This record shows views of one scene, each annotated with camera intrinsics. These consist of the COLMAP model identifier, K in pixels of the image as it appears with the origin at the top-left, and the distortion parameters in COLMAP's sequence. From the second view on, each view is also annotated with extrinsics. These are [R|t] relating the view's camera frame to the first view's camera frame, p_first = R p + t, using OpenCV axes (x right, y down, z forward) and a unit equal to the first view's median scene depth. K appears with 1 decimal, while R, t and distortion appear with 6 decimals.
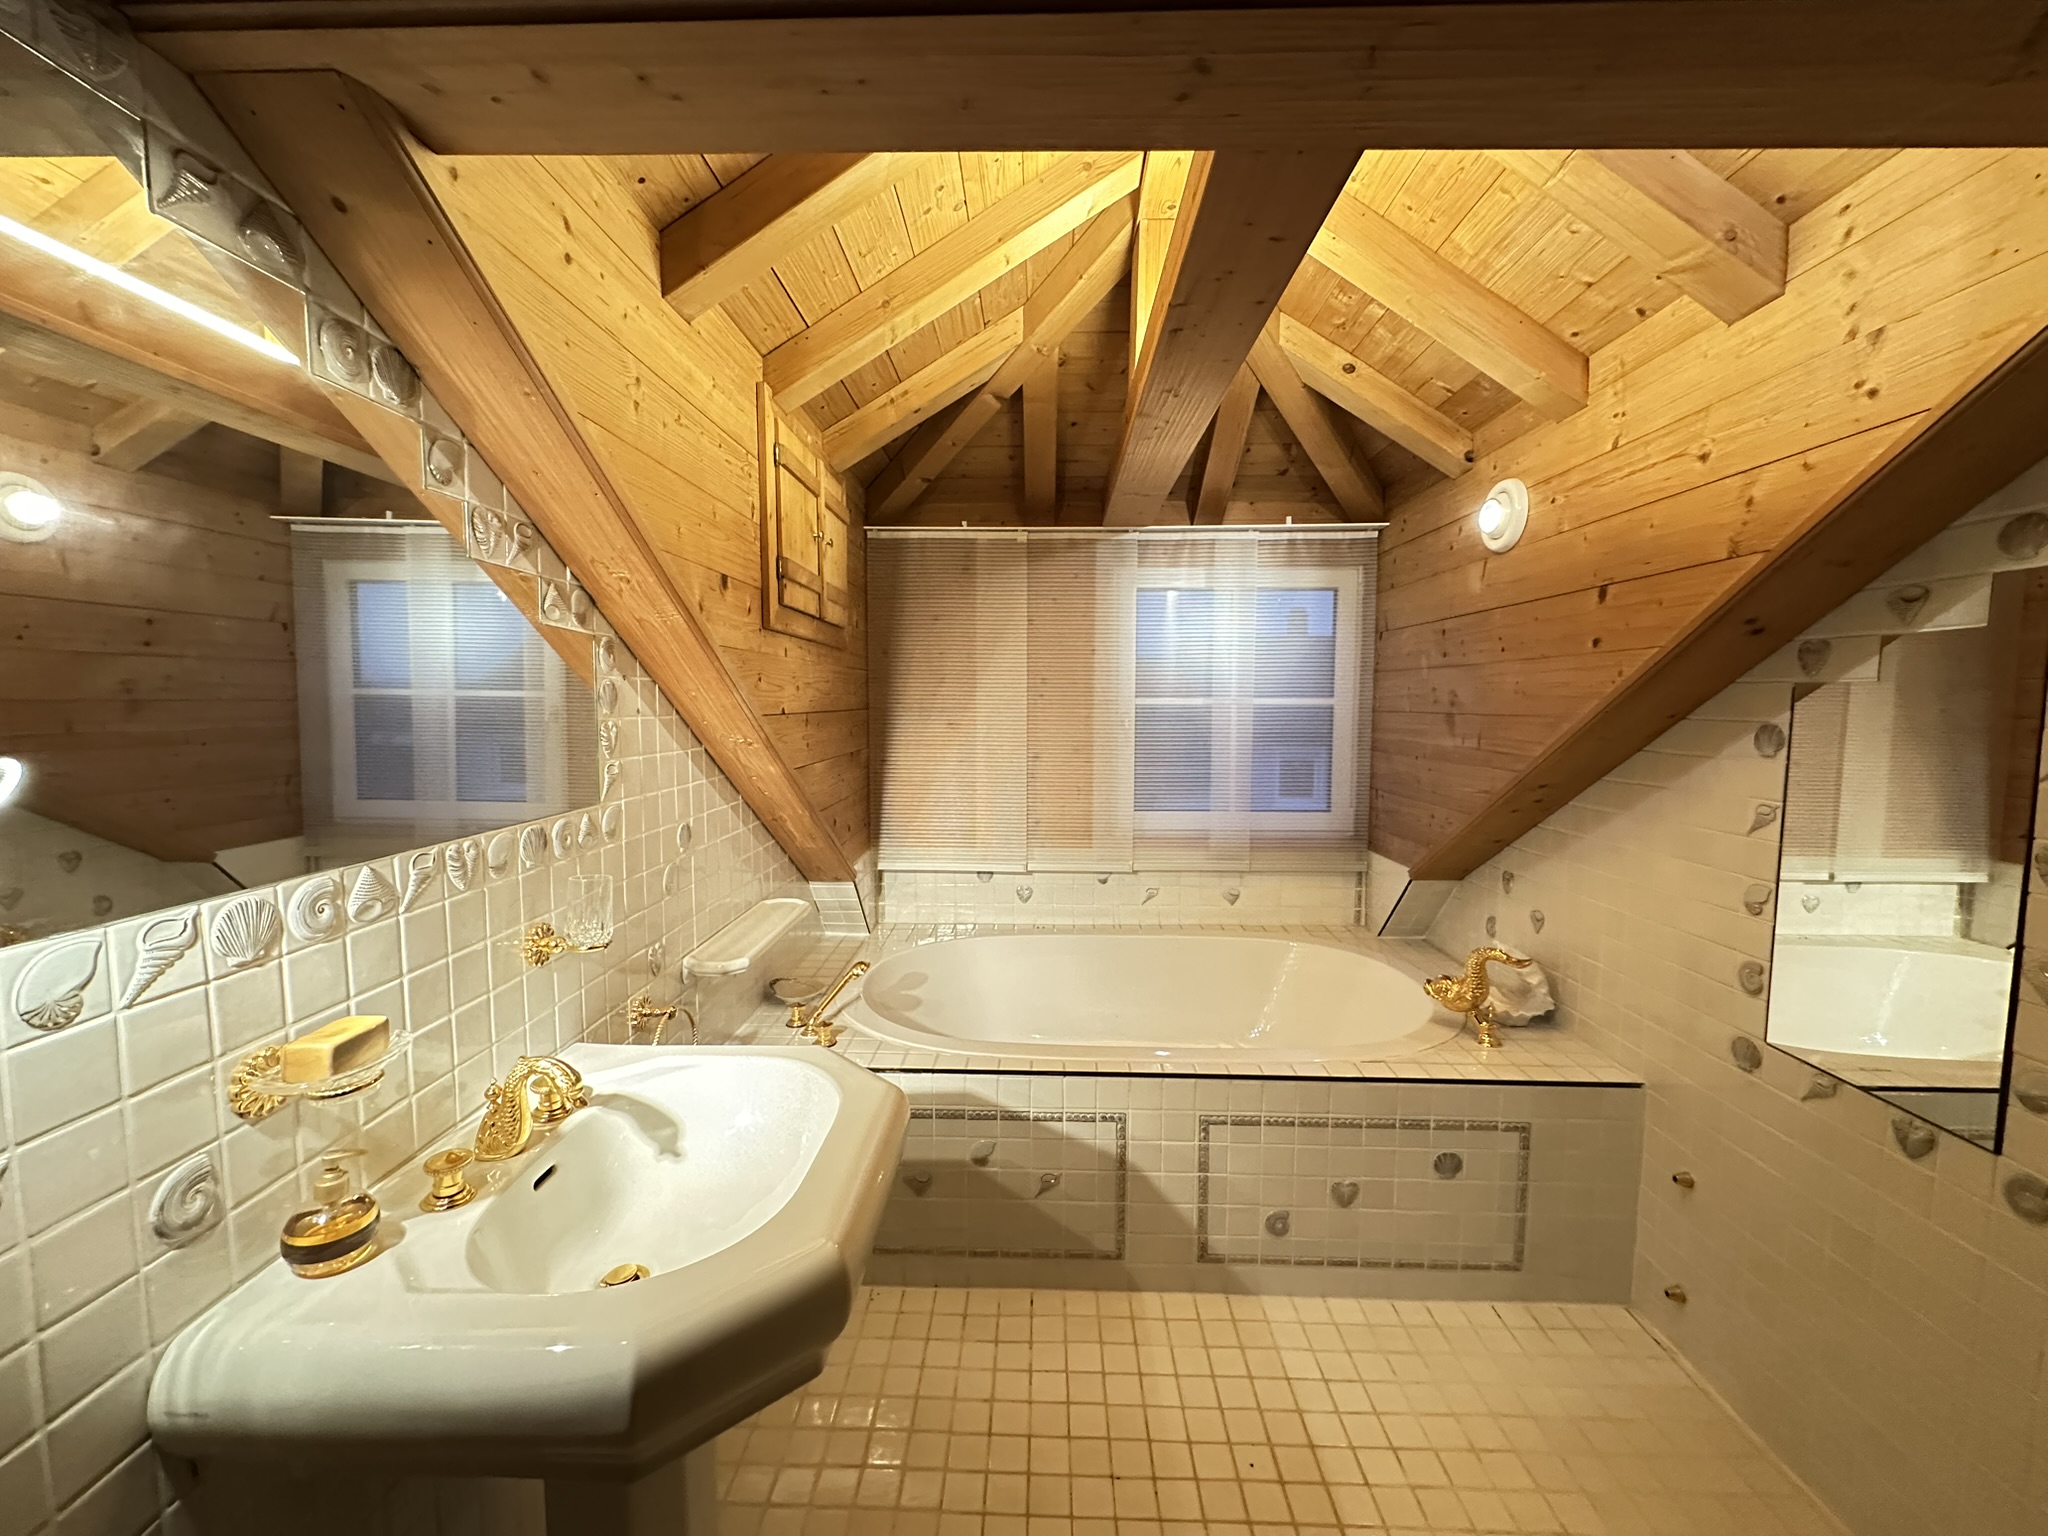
lens RADIAL K [[814.5, 0, 1028.4], [0, 814.5, 765.3], [0, 0, 1]] dist [-0.005882, 0.000814]
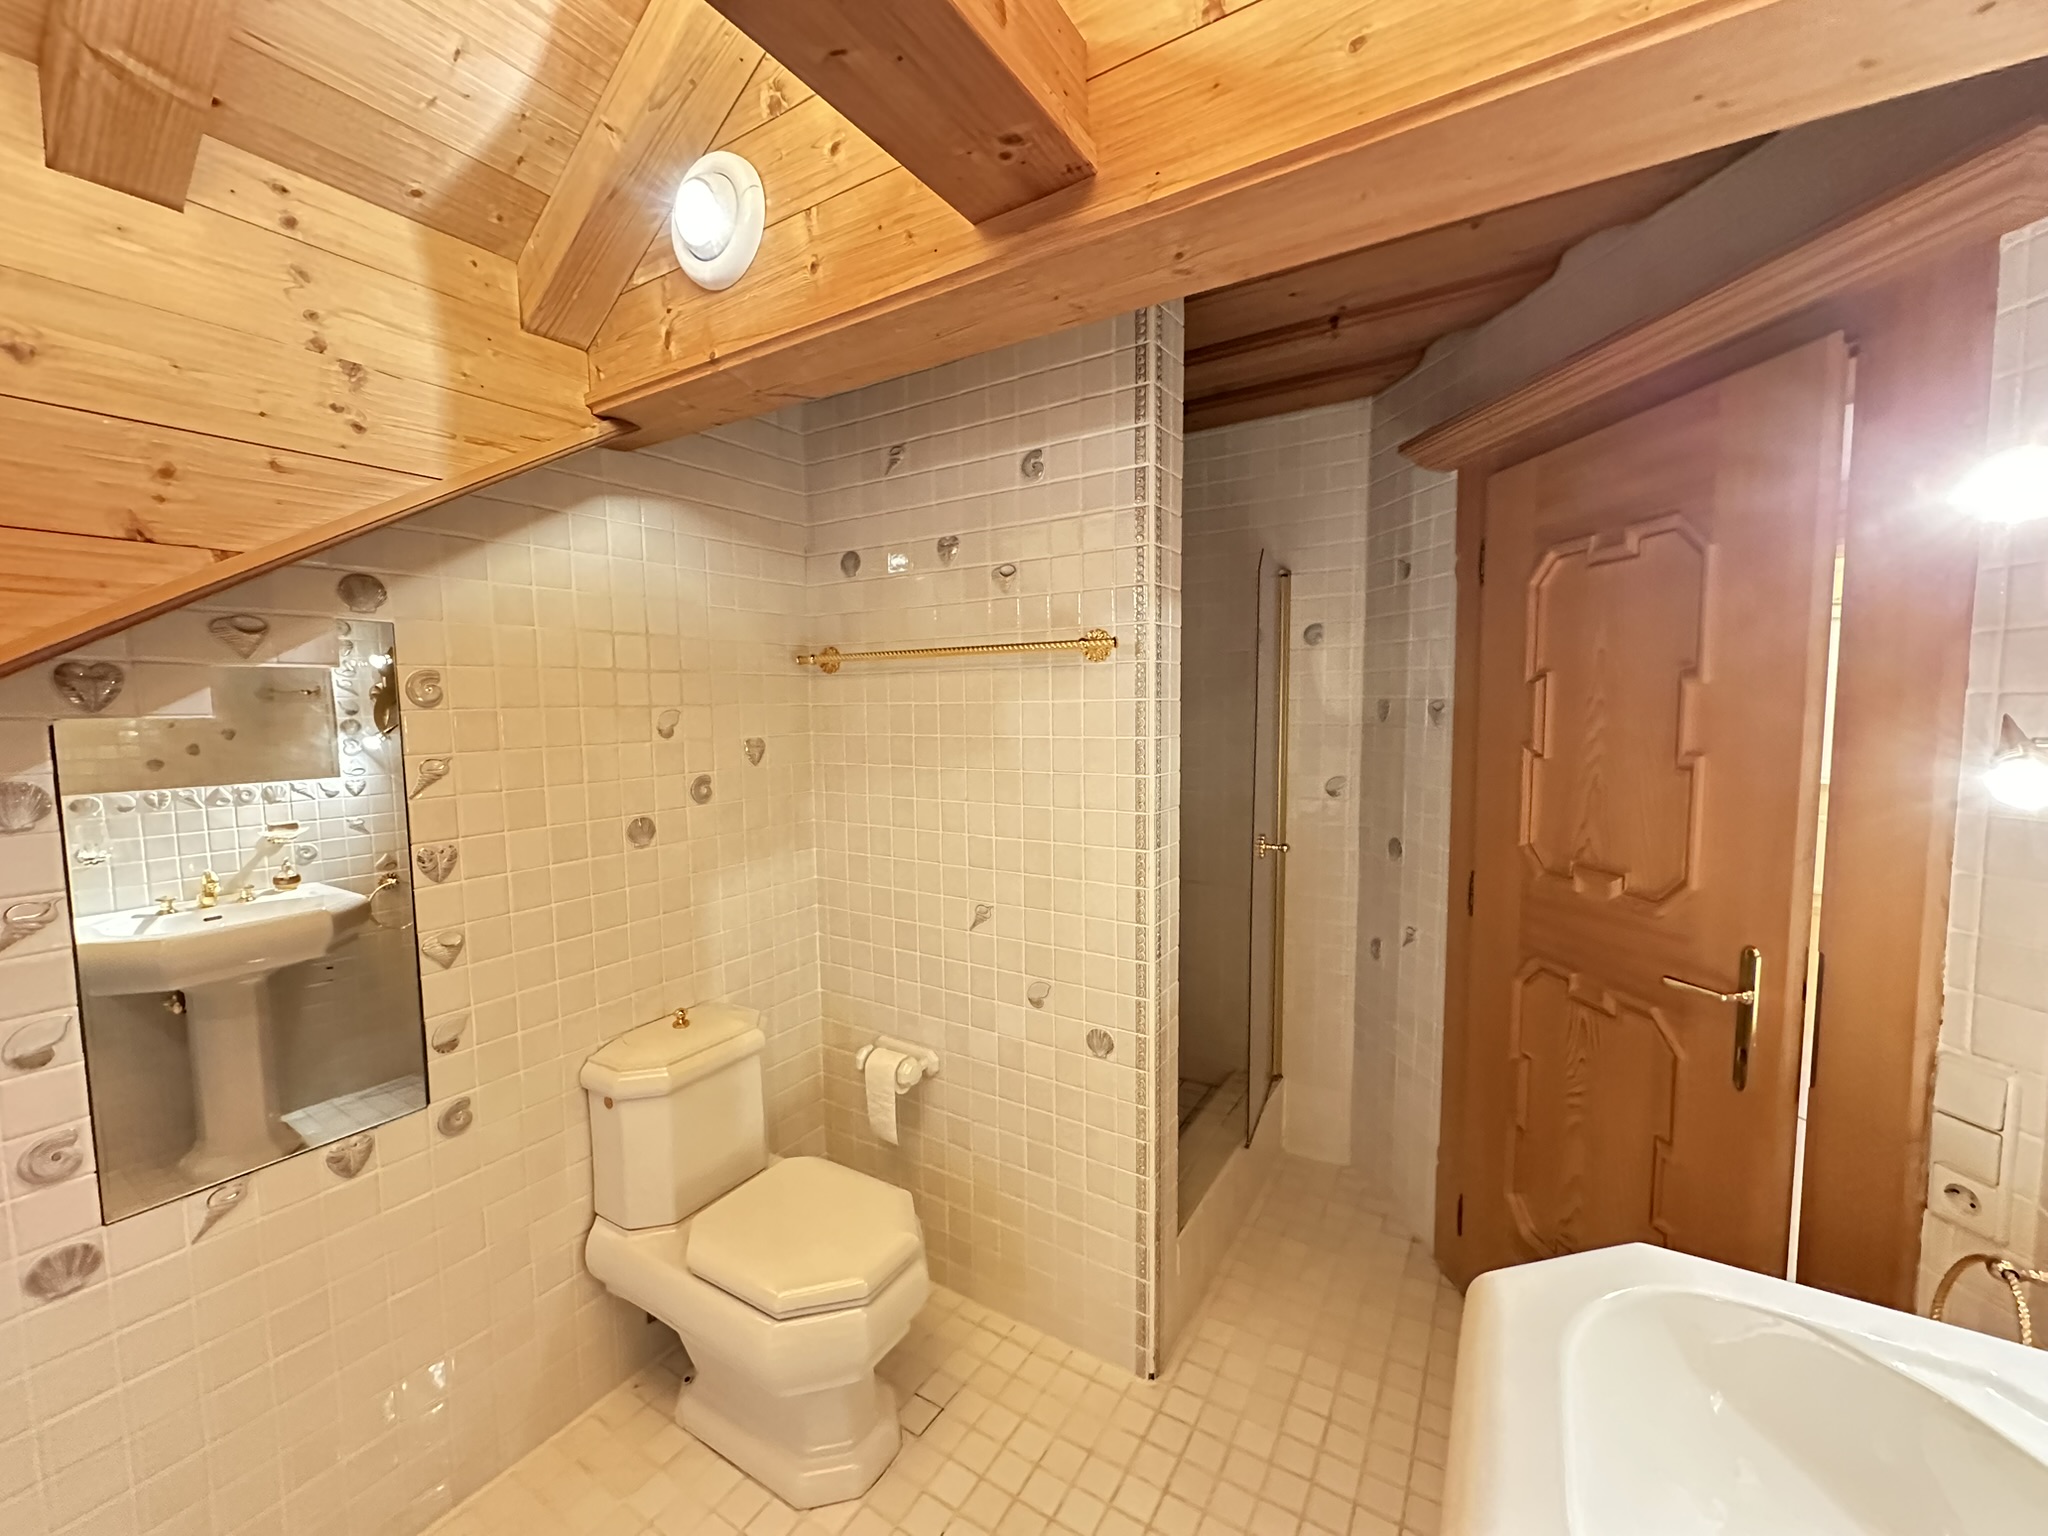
lens RADIAL K [[814.5, 0, 1034.3], [0, 814.5, 767.2], [0, 0, 1]] dist [-0.005882, 0.000814]
pose [[-0.868498, -0.032280, 0.494640, -0.172977], [0.046852, 0.988064, 0.146746, -0.152223], [-0.493473, 0.150624, -0.856620, 1.464614]]
